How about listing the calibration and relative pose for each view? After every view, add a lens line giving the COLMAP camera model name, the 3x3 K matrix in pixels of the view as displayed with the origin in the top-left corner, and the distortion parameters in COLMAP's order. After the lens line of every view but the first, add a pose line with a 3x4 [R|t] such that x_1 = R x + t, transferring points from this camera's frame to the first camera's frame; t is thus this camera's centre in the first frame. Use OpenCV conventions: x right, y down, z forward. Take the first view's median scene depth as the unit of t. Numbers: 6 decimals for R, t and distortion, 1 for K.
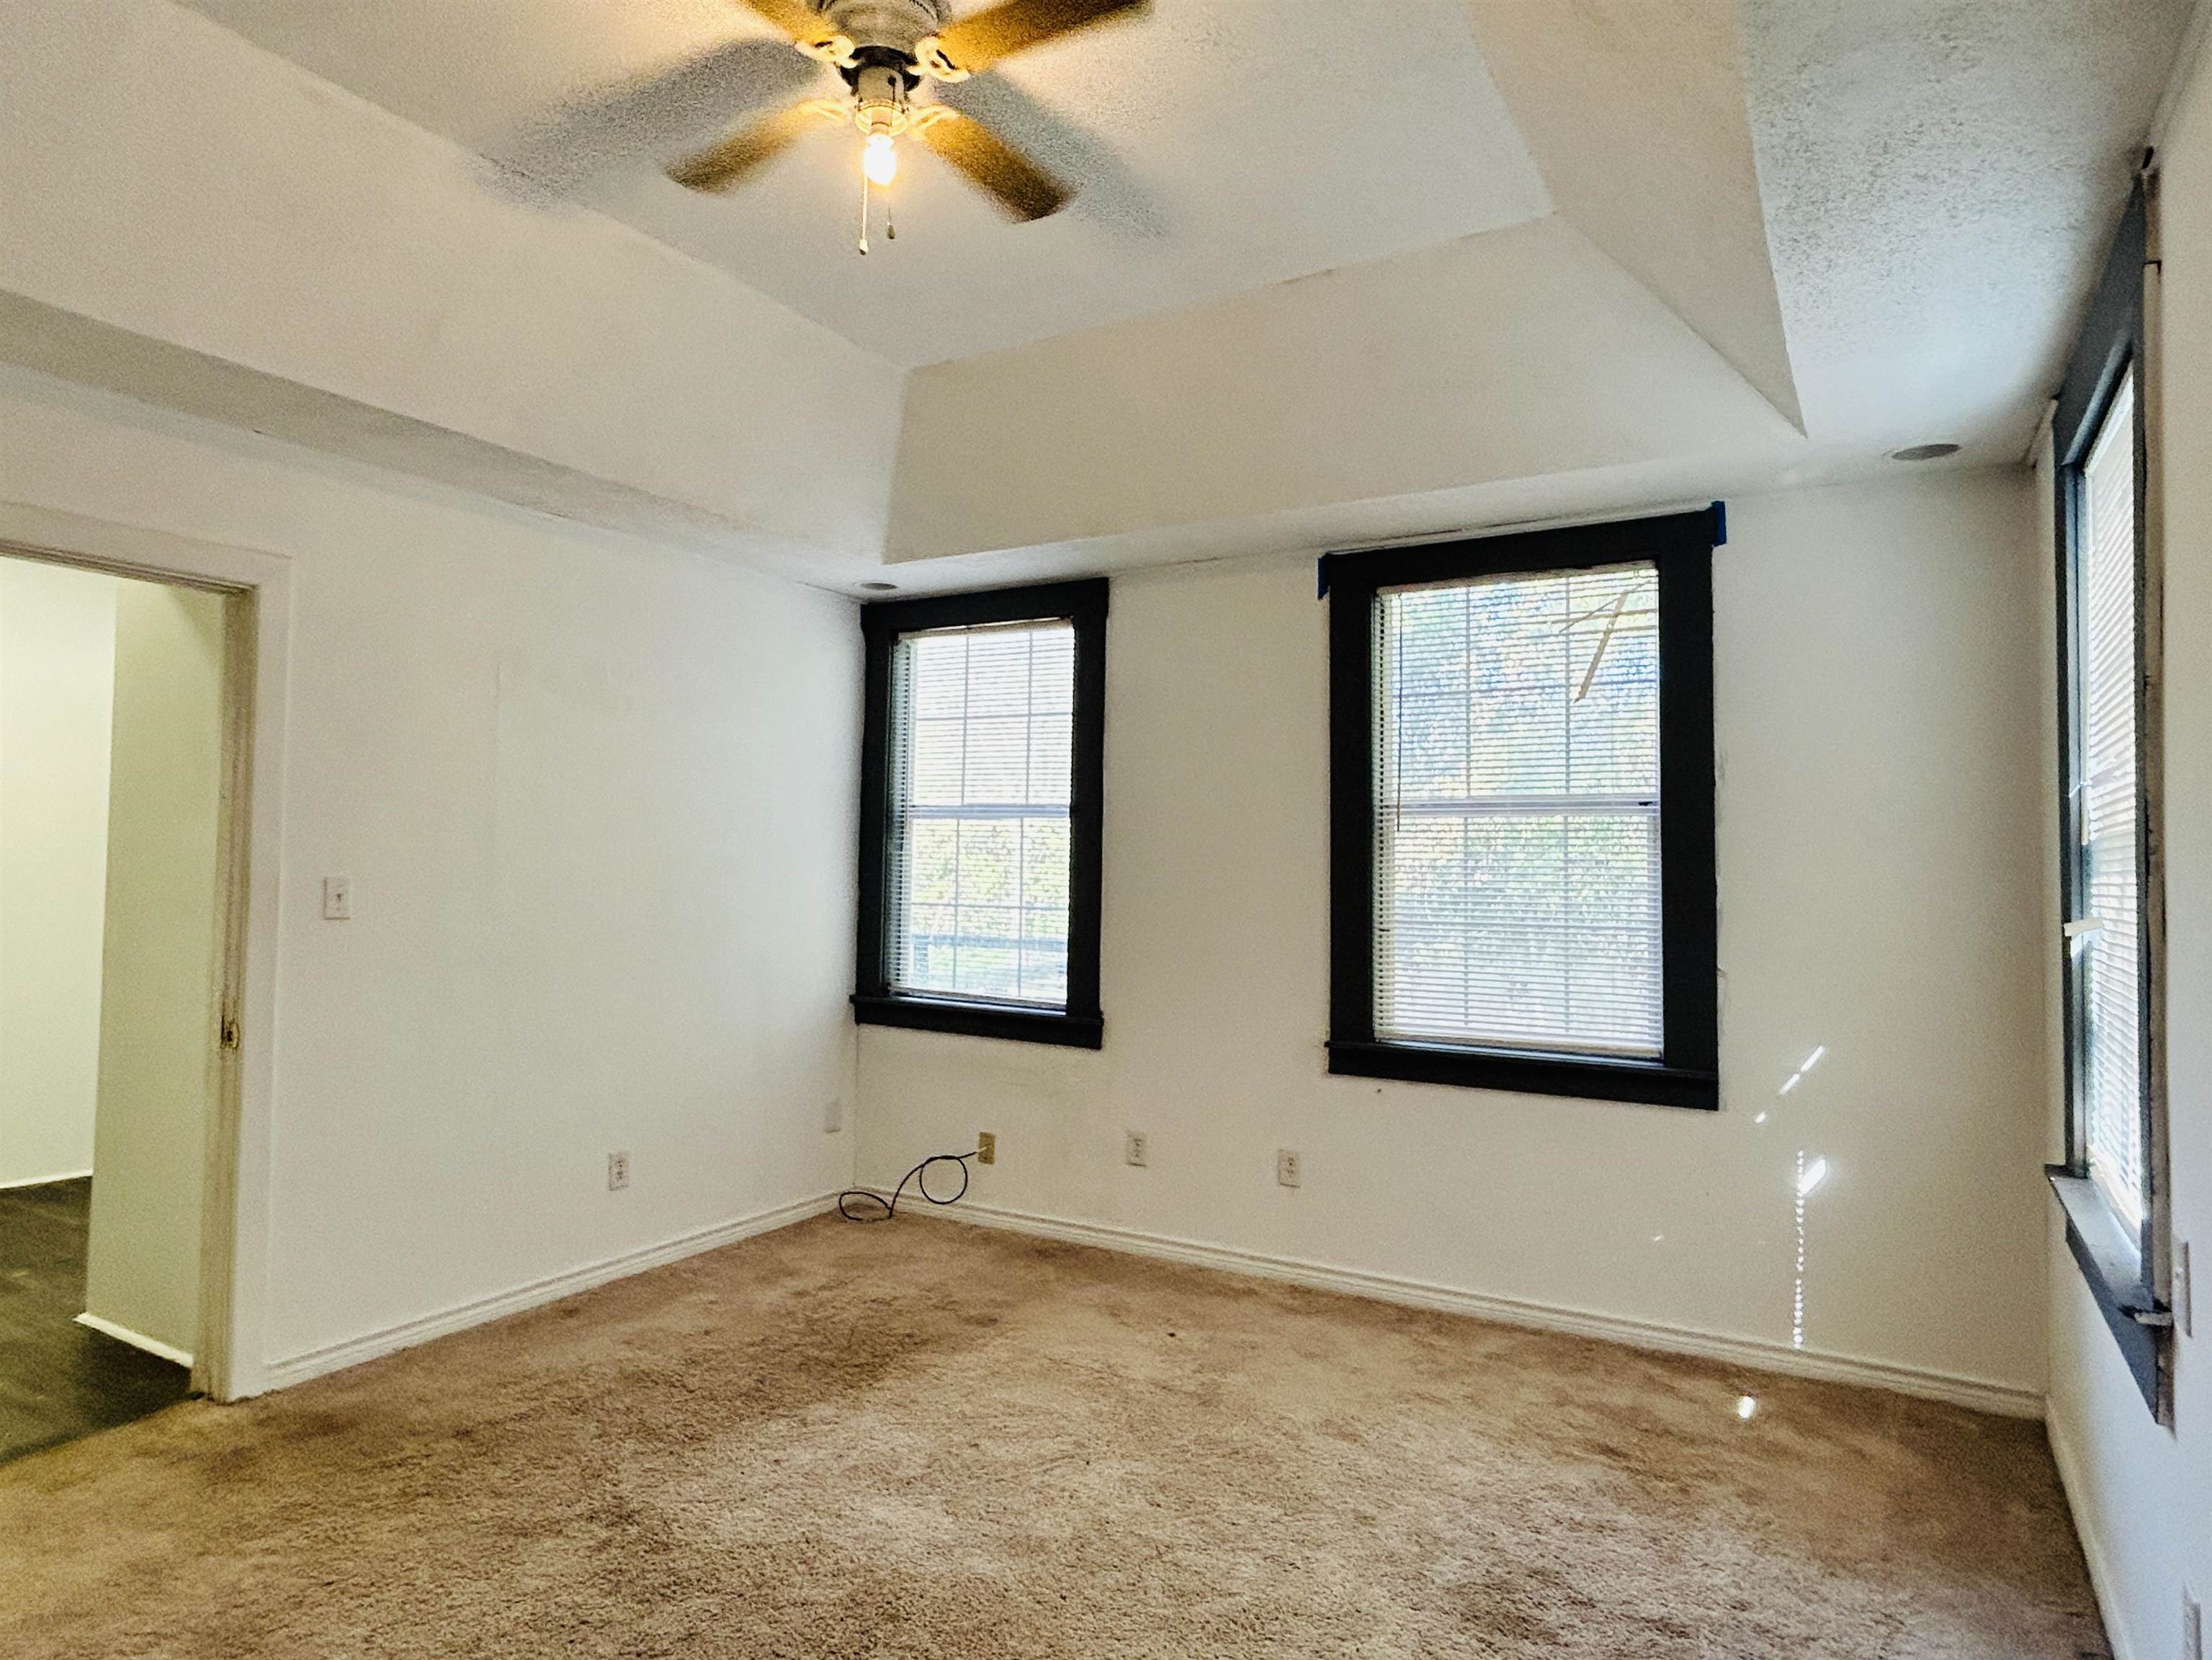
lens RADIAL K [[1297.3, 0, 1101.7], [0, 1297.3, 824.5], [0, 0, 1]] dist [-0.001925, -0.000817]
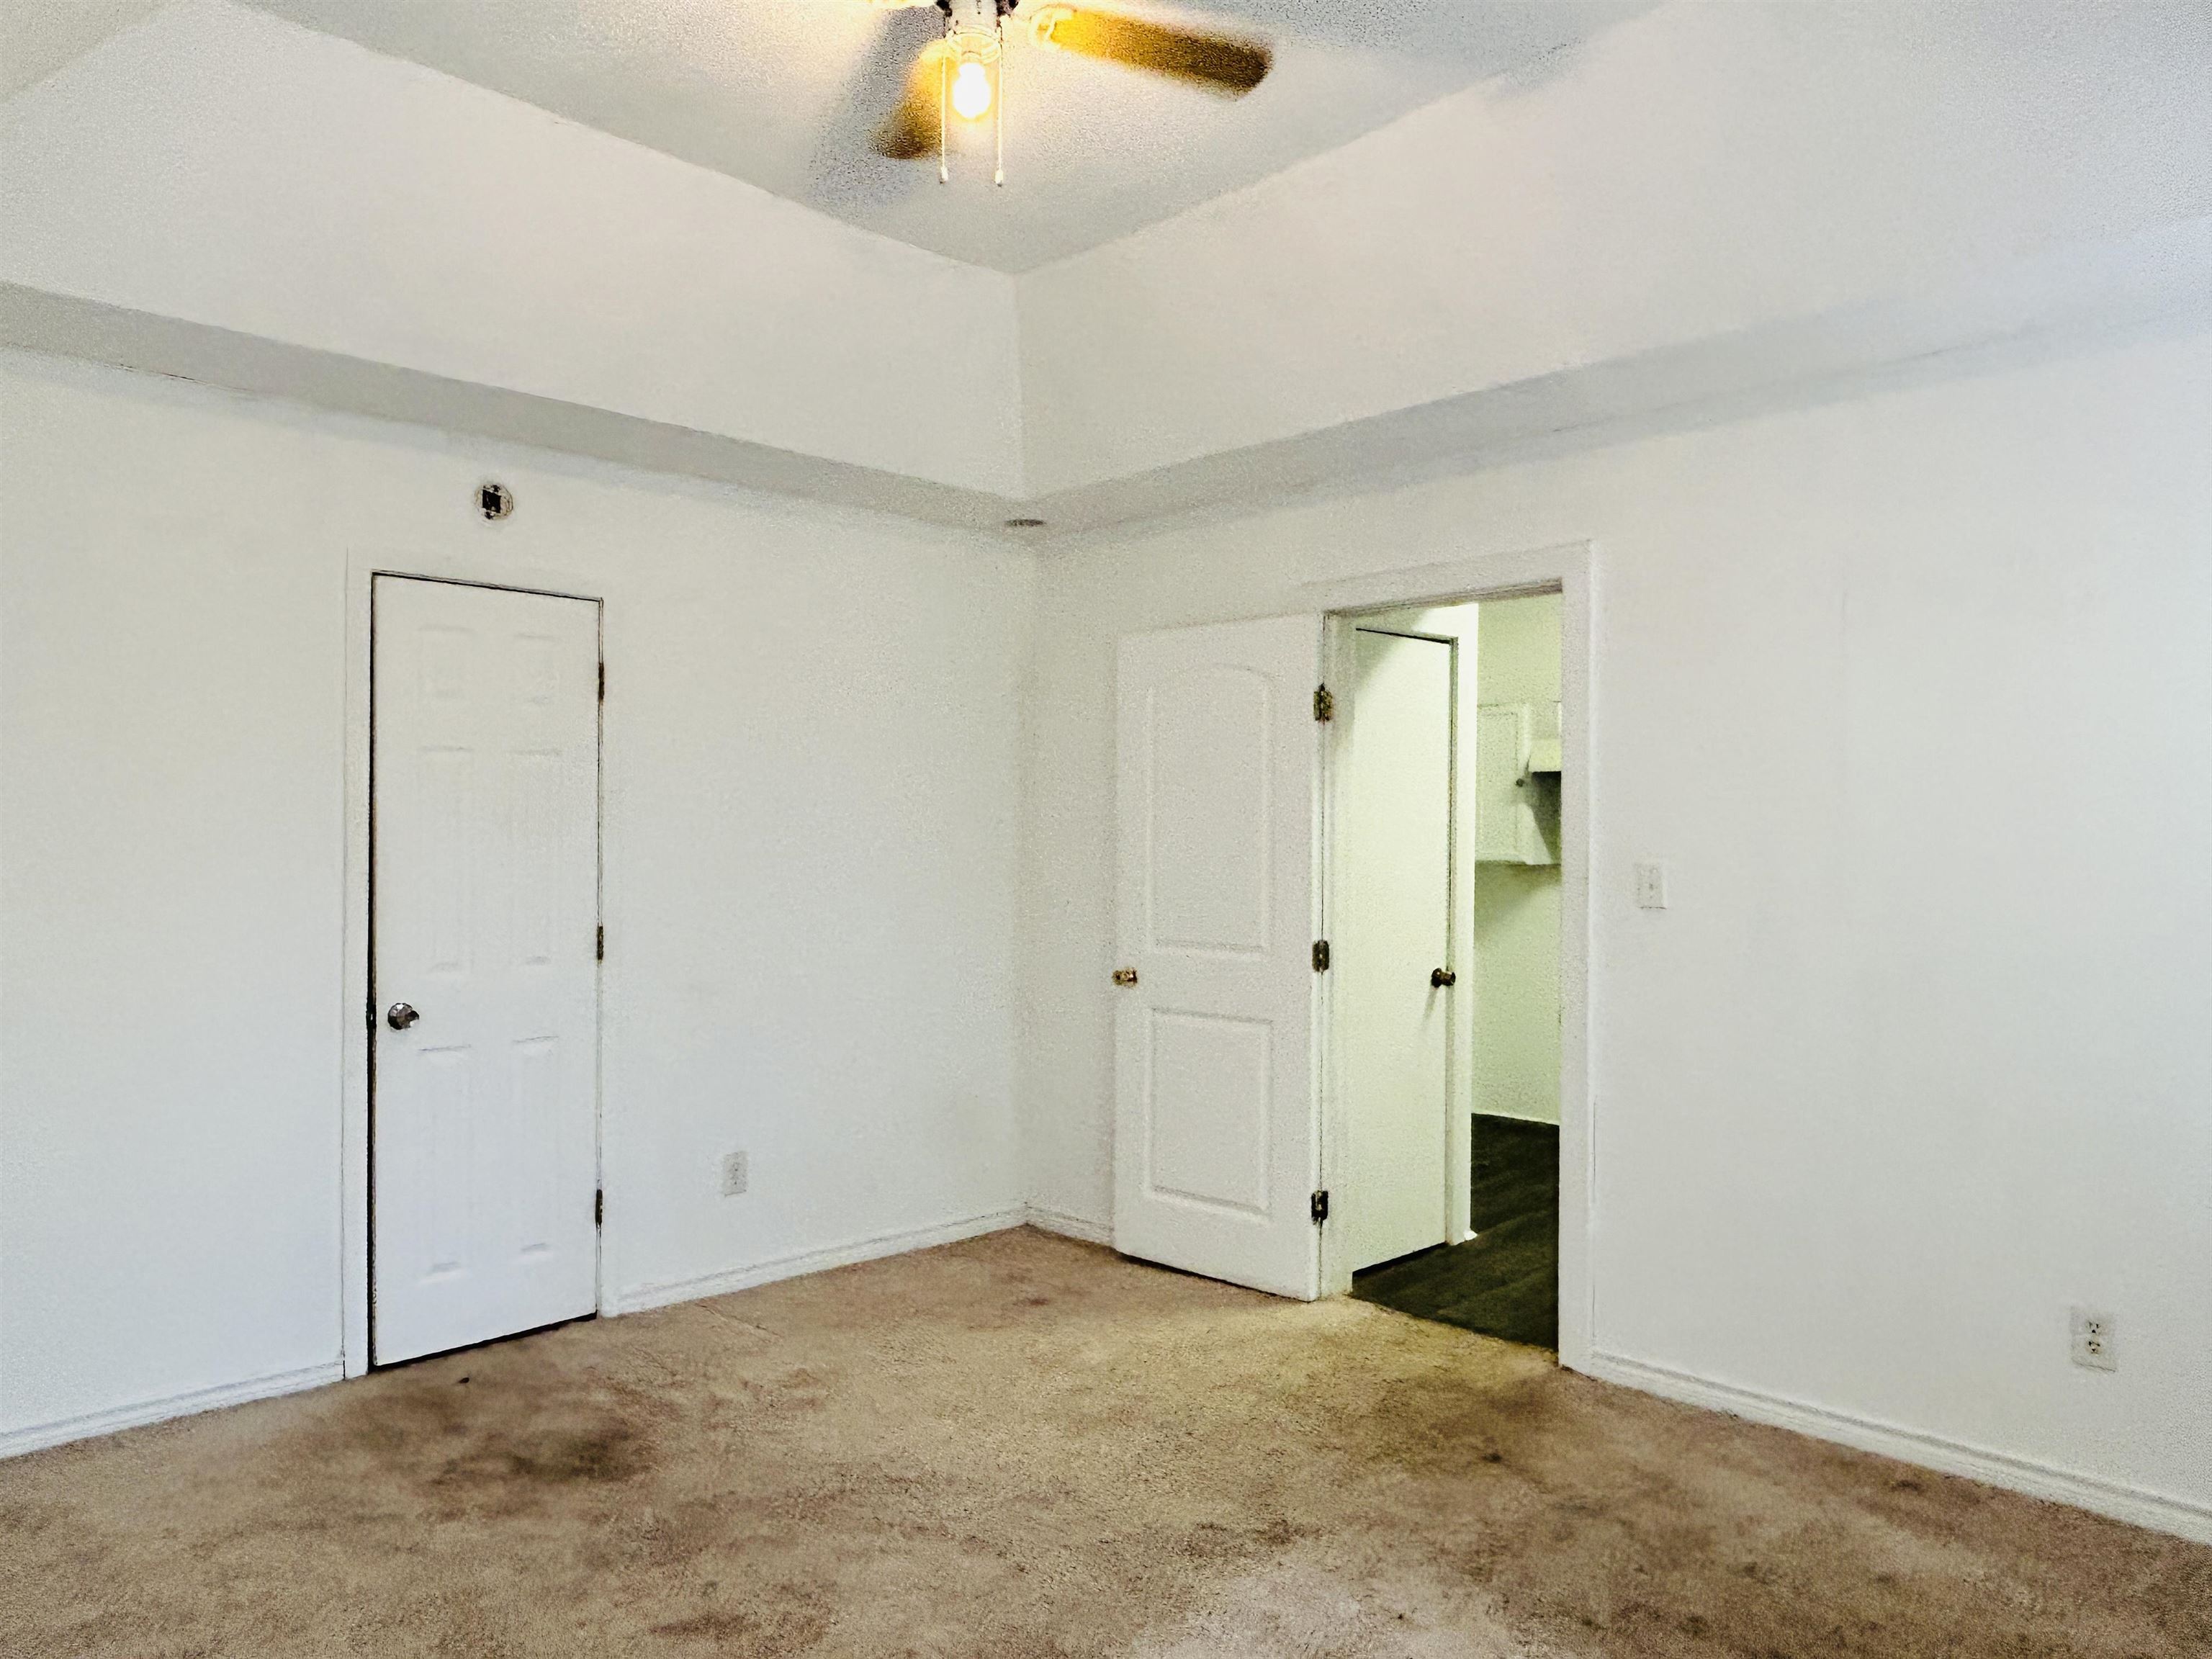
lens RADIAL K [[1526.3, 0, 1106.0], [0, 1526.3, 829.5], [0, 0, 1]] dist [0.001358, 0.000367]
pose [[-0.254320, -0.019266, -0.966928, 0.595649], [0.024882, 0.999340, -0.026456, 0.036922], [0.966800, -0.030787, -0.253673, 0.939267]]
